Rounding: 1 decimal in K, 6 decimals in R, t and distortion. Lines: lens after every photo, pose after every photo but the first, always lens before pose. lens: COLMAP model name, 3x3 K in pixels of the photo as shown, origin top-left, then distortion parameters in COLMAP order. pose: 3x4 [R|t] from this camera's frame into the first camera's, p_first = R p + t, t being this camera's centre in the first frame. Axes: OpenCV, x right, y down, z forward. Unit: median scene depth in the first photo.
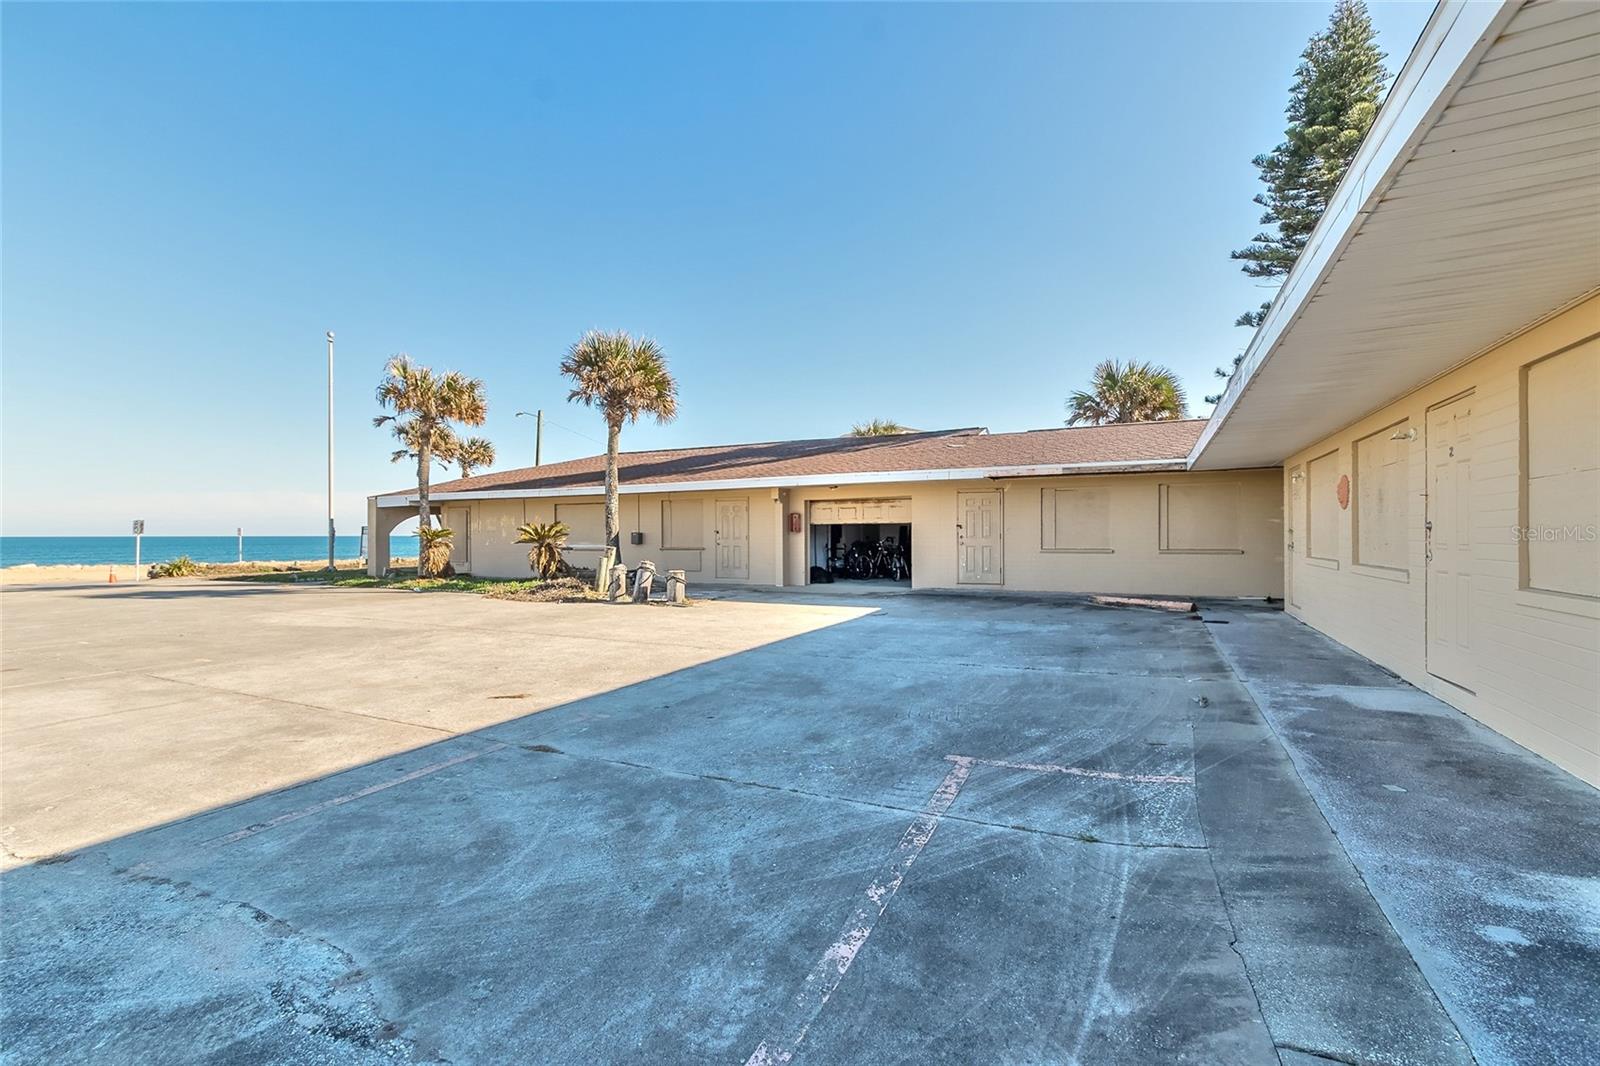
lens RADIAL K [[738.1, 0, 790.9], [0, 738.1, 540.0], [0, 0, 1]] dist [0.001336, 0.002462]
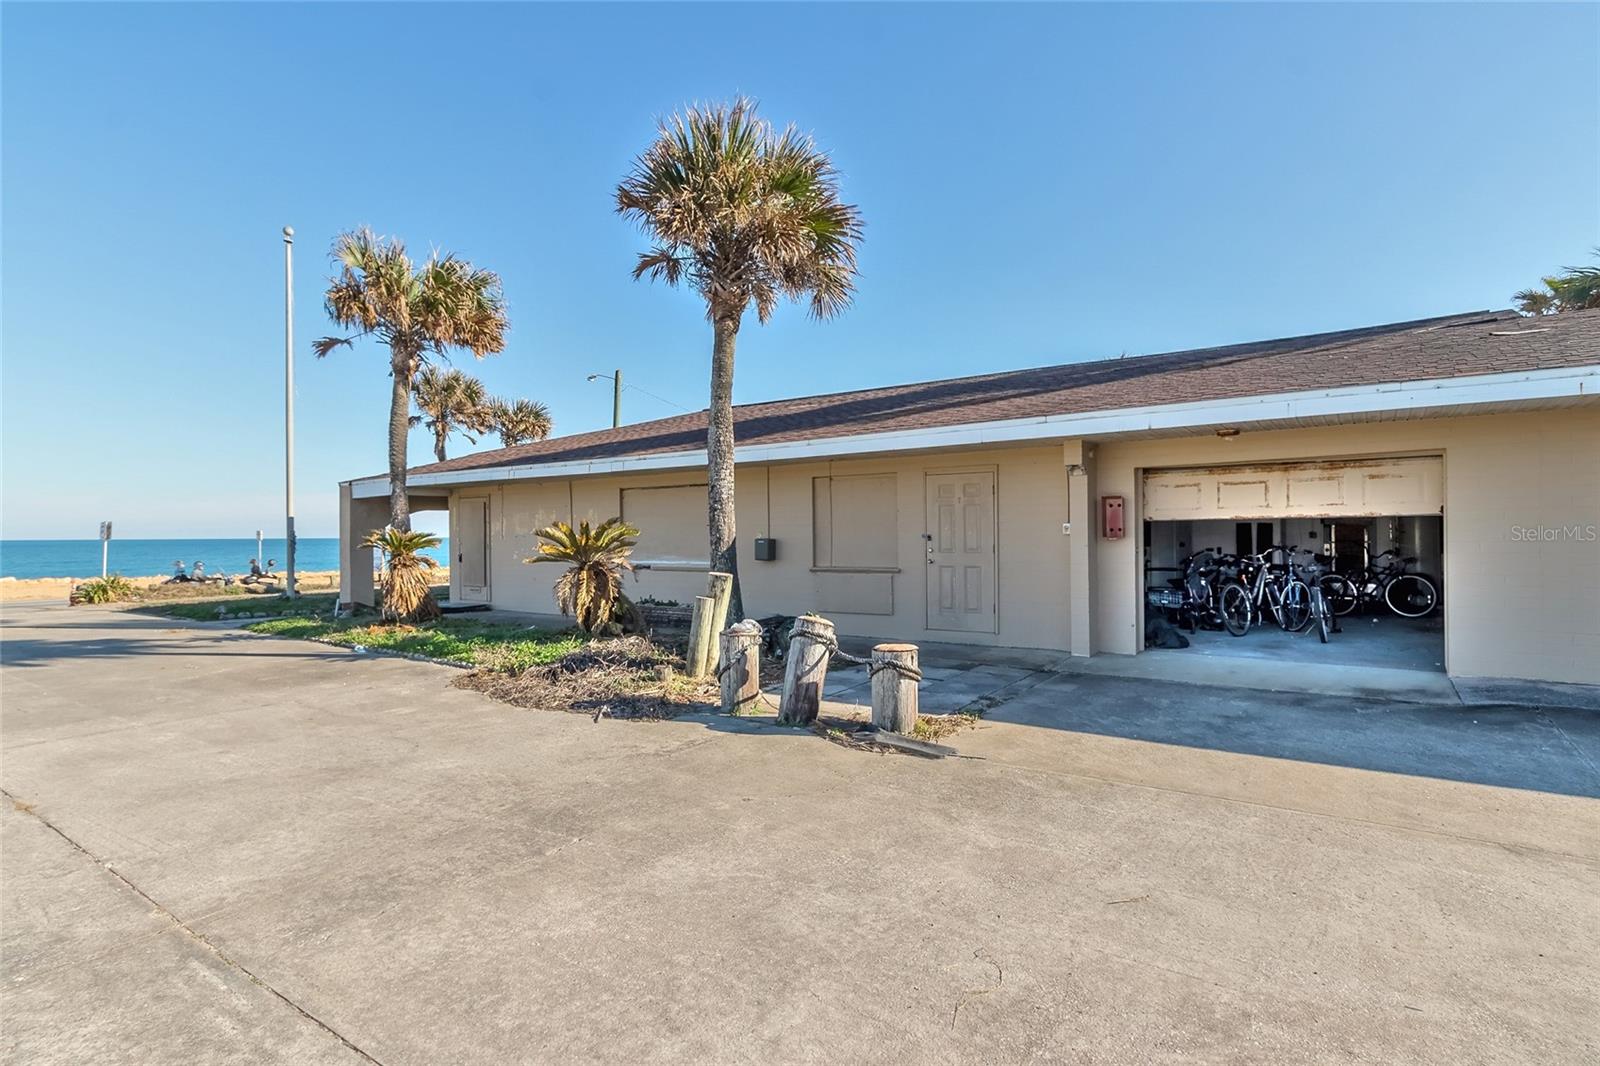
lens RADIAL K [[849.4, 0, 798.4], [0, 849.4, 538.2], [0, 0, 1]] dist [0.002596, 0.000313]
pose [[0.990868, -0.003798, -0.134785, -0.116279], [0.003391, 0.999989, -0.003245, -0.009081], [0.134796, 0.002758, 0.990869, 0.449067]]
